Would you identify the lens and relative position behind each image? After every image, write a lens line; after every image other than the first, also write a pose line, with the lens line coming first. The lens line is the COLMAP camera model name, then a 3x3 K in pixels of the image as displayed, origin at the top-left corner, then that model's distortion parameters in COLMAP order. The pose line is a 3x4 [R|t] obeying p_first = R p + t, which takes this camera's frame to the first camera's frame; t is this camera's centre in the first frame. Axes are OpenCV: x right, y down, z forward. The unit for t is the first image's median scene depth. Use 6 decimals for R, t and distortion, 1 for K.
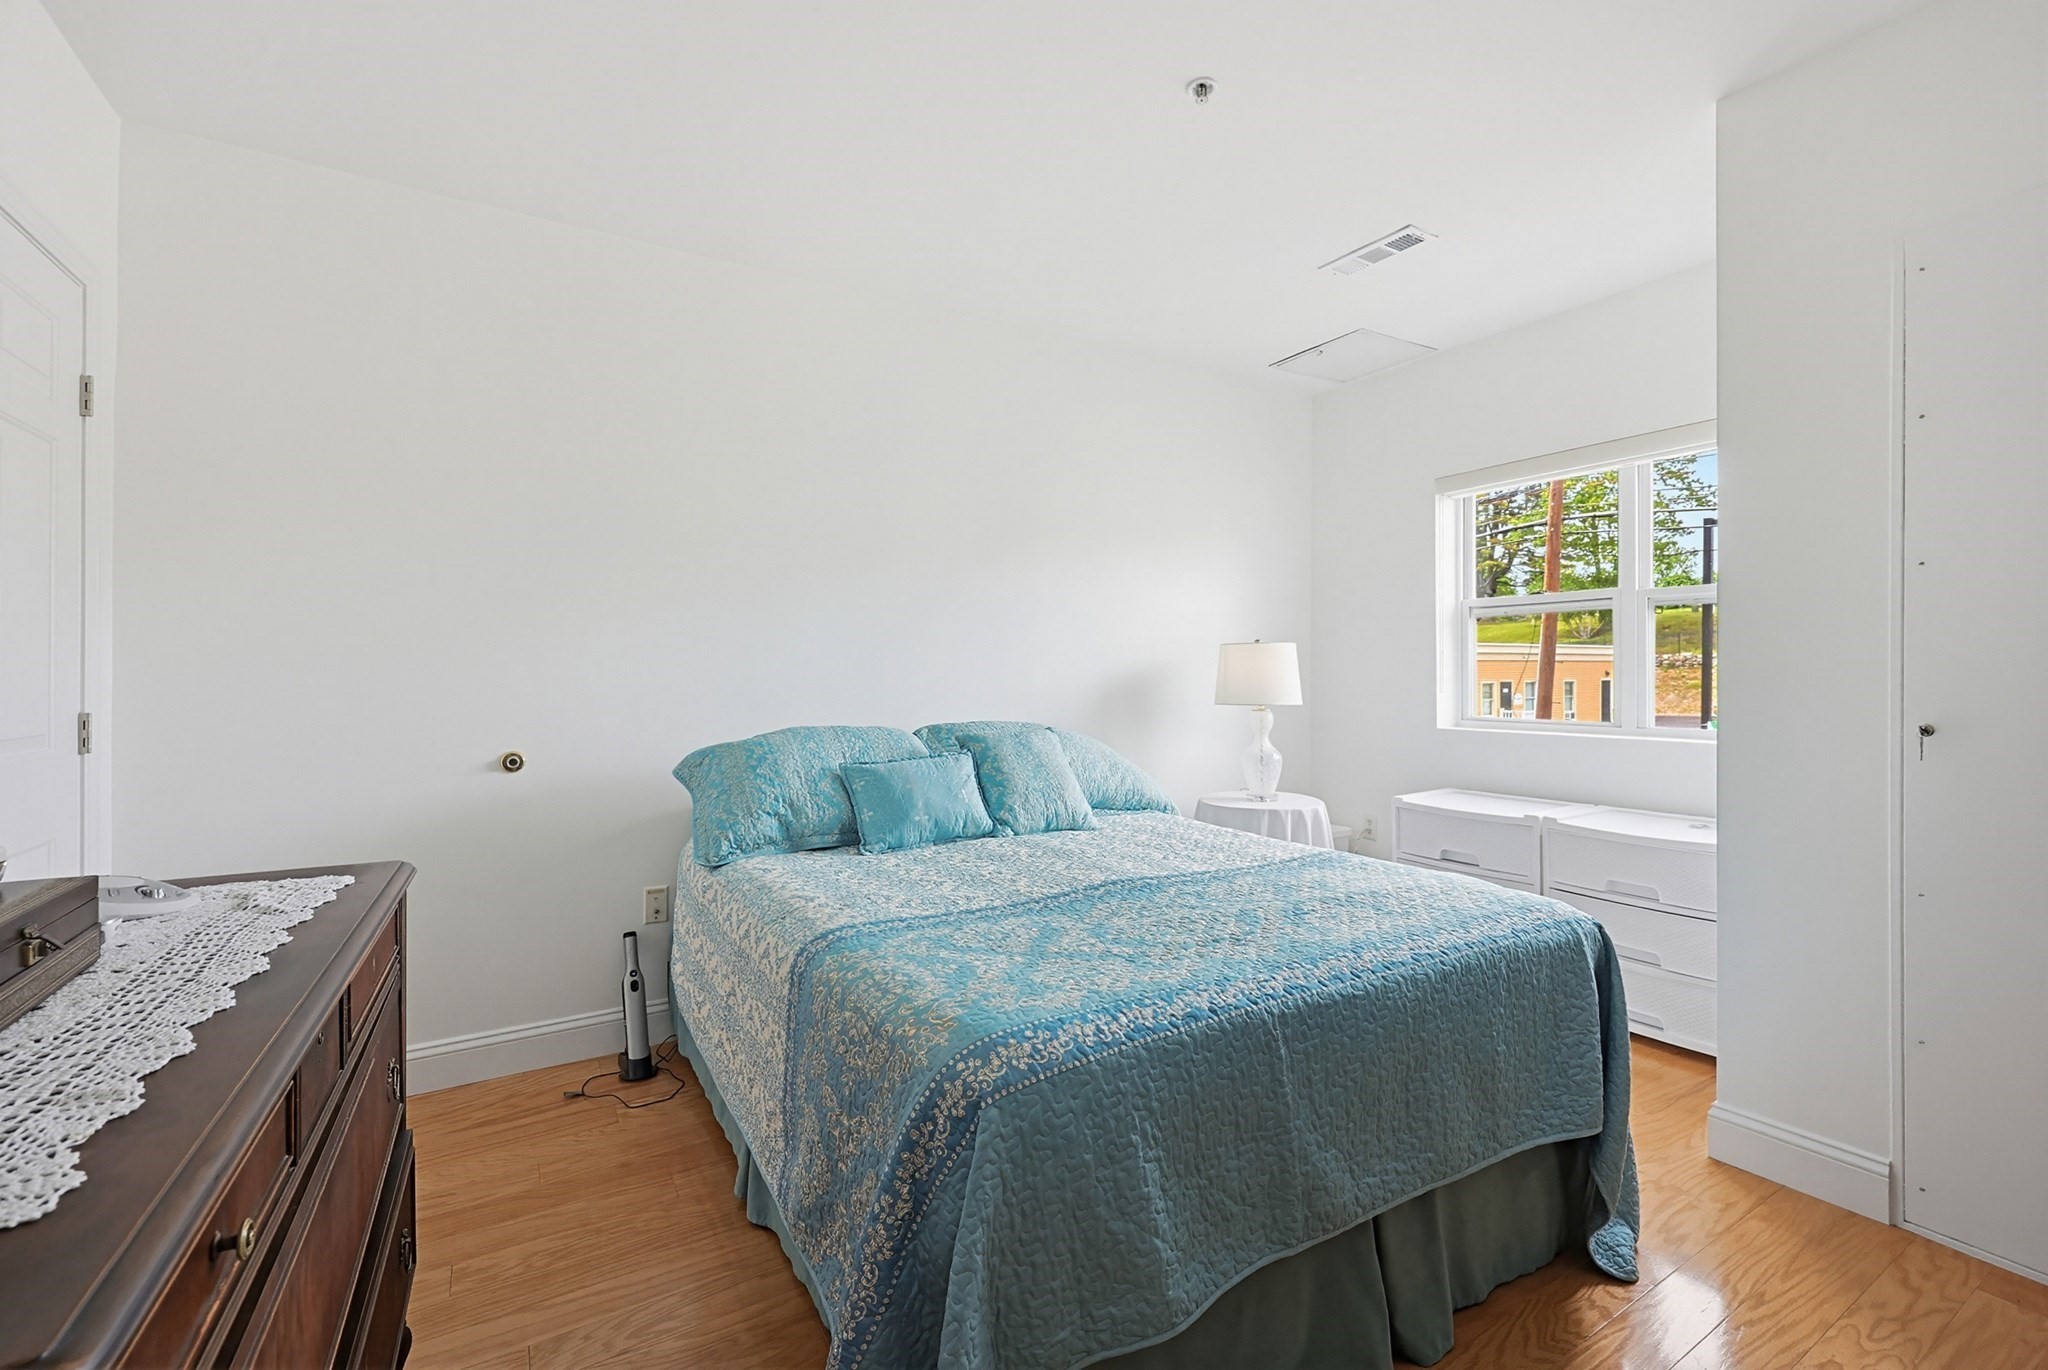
lens RADIAL K [[881.9, 0, 1041.3], [0, 881.9, 666.8], [0, 0, 1]] dist [-0.000800, 0.000178]
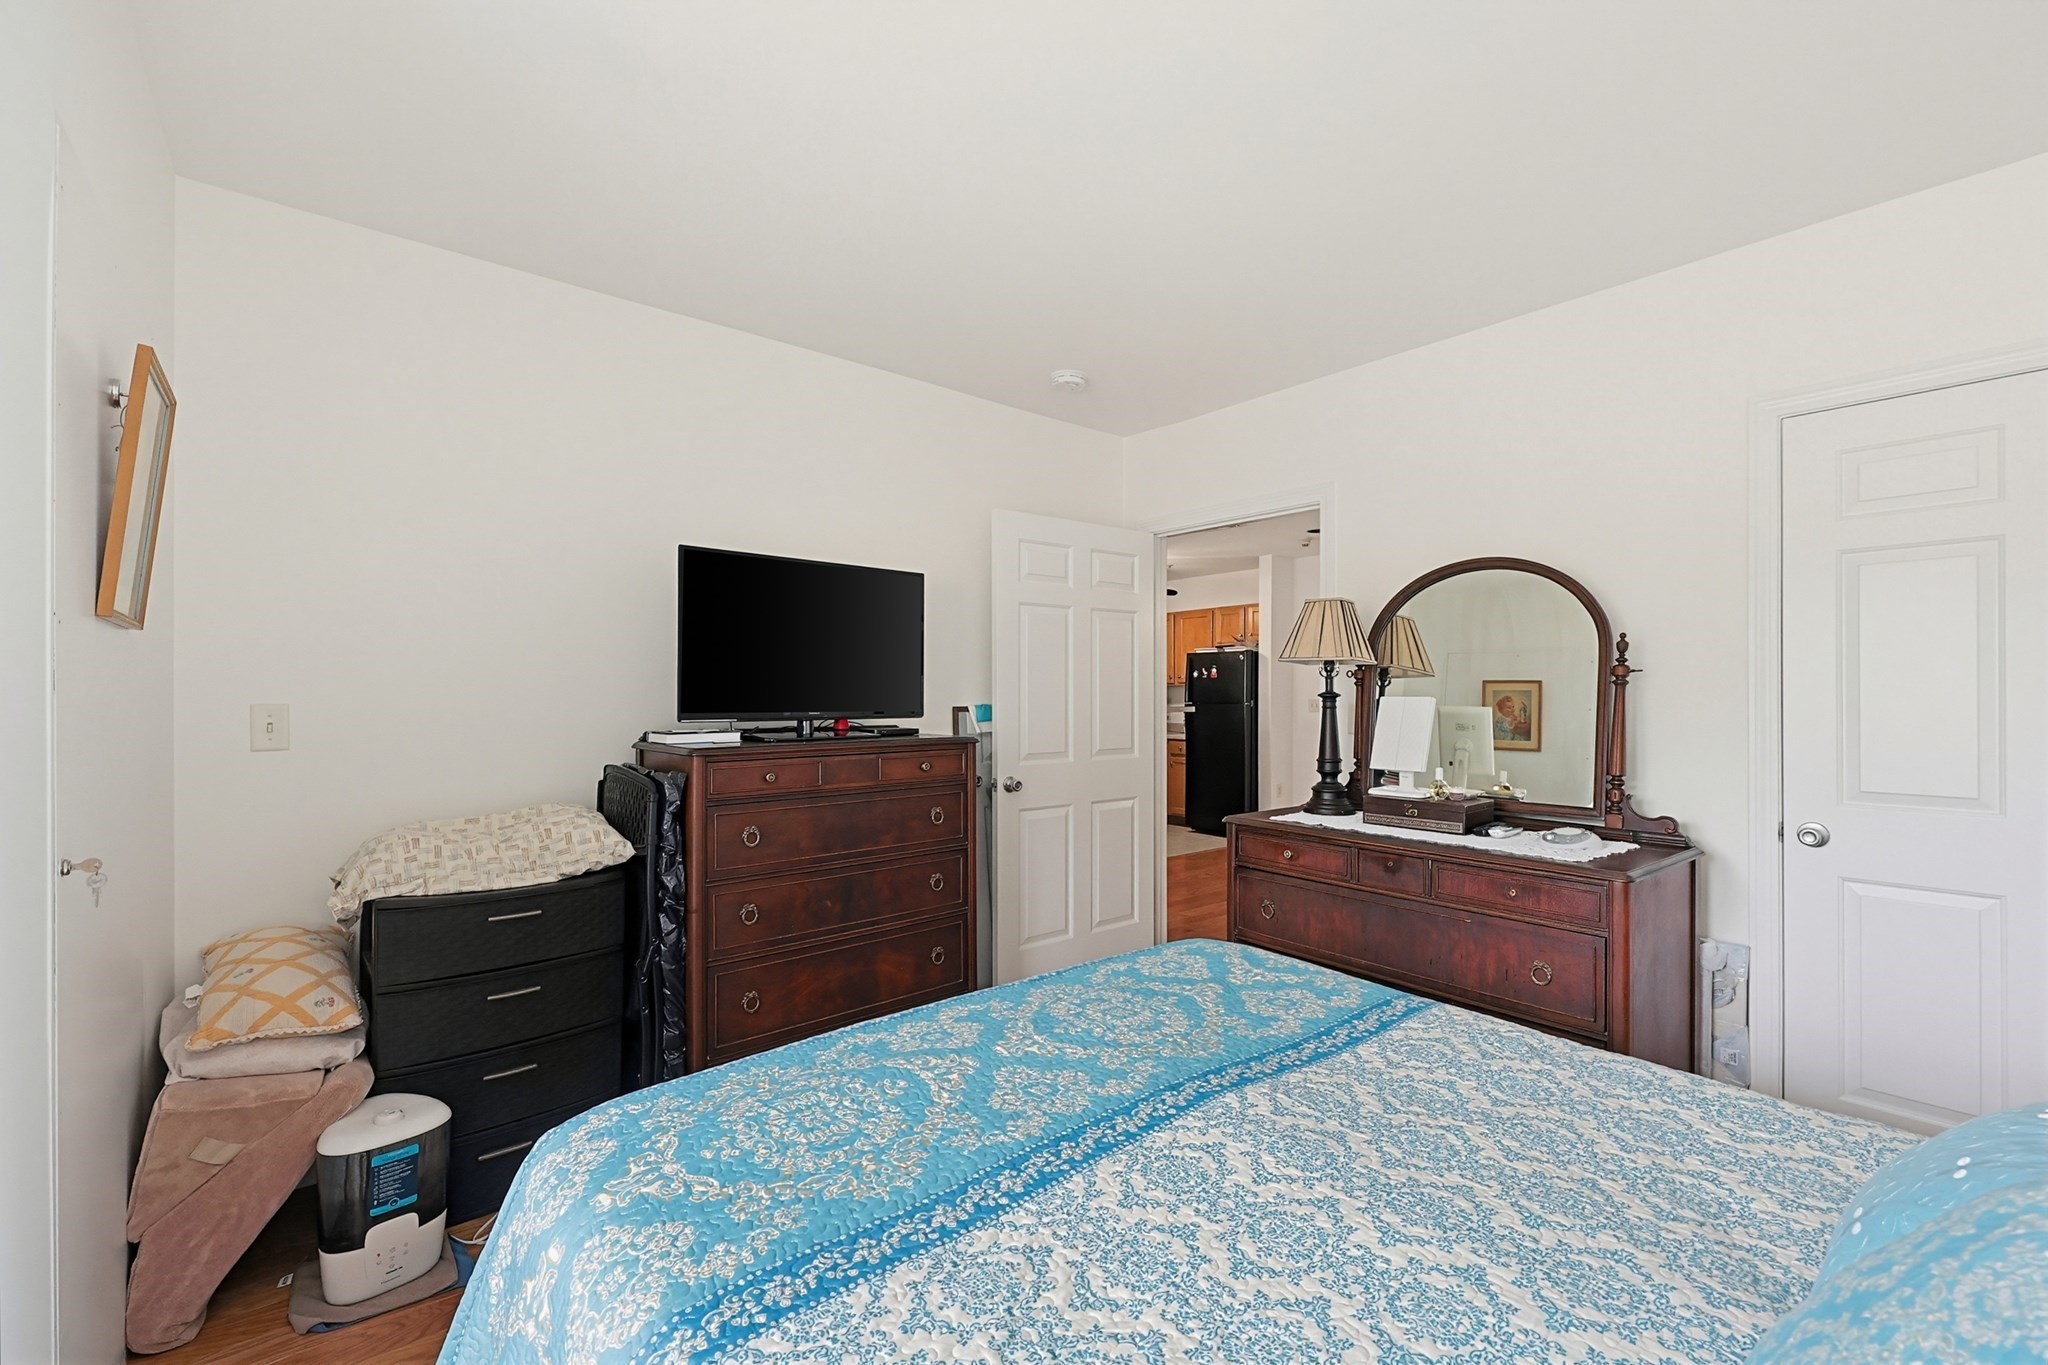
lens RADIAL K [[873.0, 0, 1071.0], [0, 873.0, 697.3], [0, 0, 1]] dist [-0.000939, 0.000072]
pose [[-0.984034, 0.000214, -0.177981, 0.255217], [0.000199, 1.000000, 0.000106, -0.043530], [0.177981, 0.000069, -0.984034, 1.314354]]
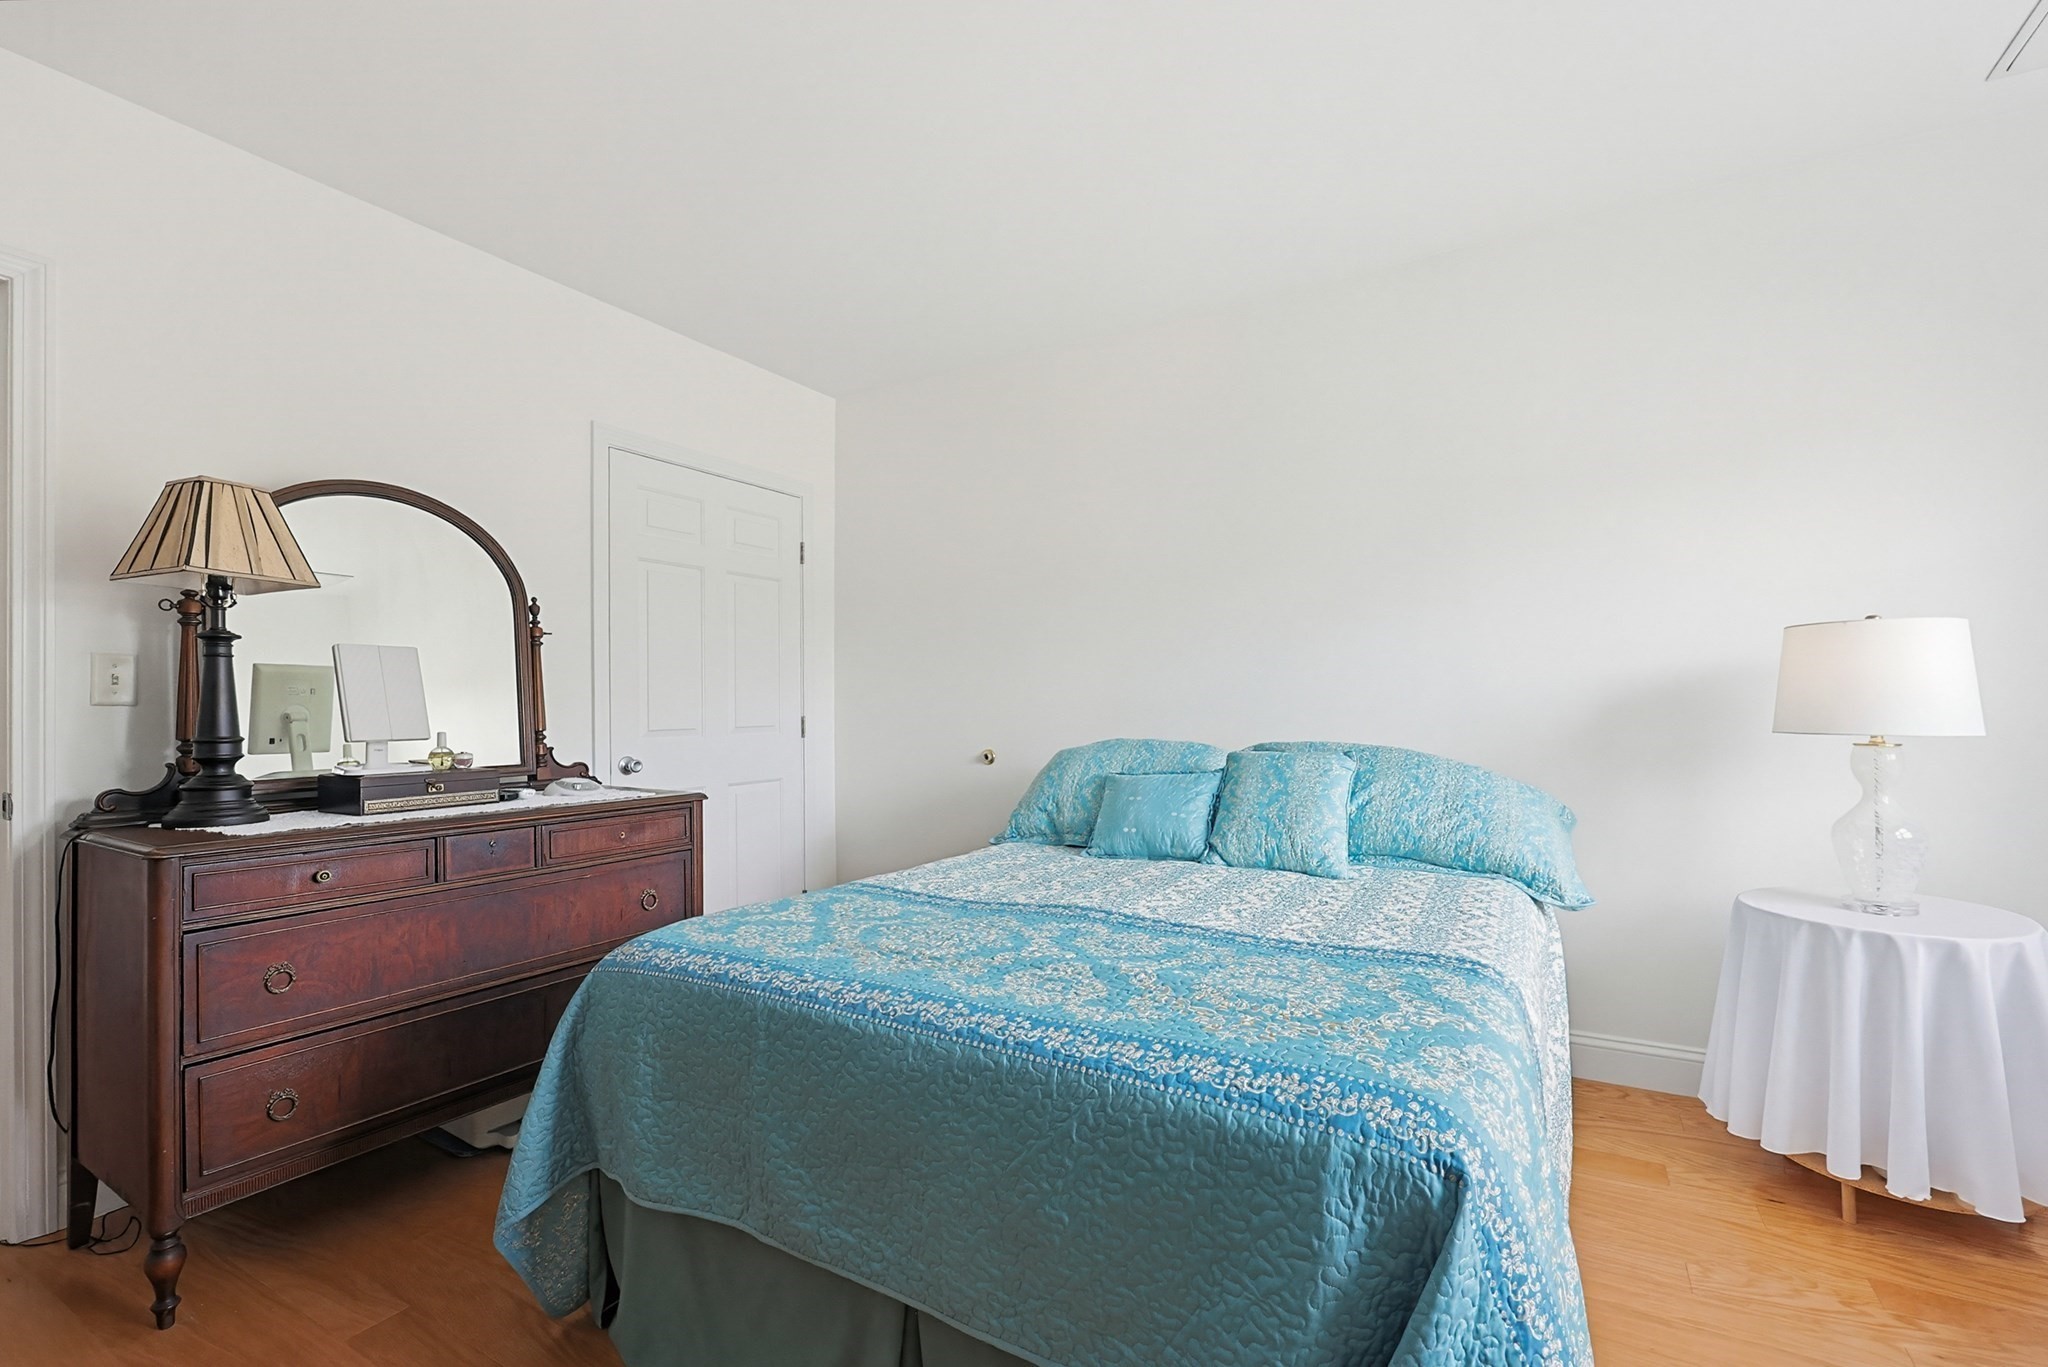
lens RADIAL K [[880.1, 0, 1036.4], [0, 880.1, 692.6], [0, 0, 1]] dist [0.001189, 0.000449]
pose [[0.486651, -0.015540, -0.873458, 0.711493], [0.013200, 0.999858, -0.010434, 0.021623], [0.873497, -0.006452, 0.486787, 0.414141]]
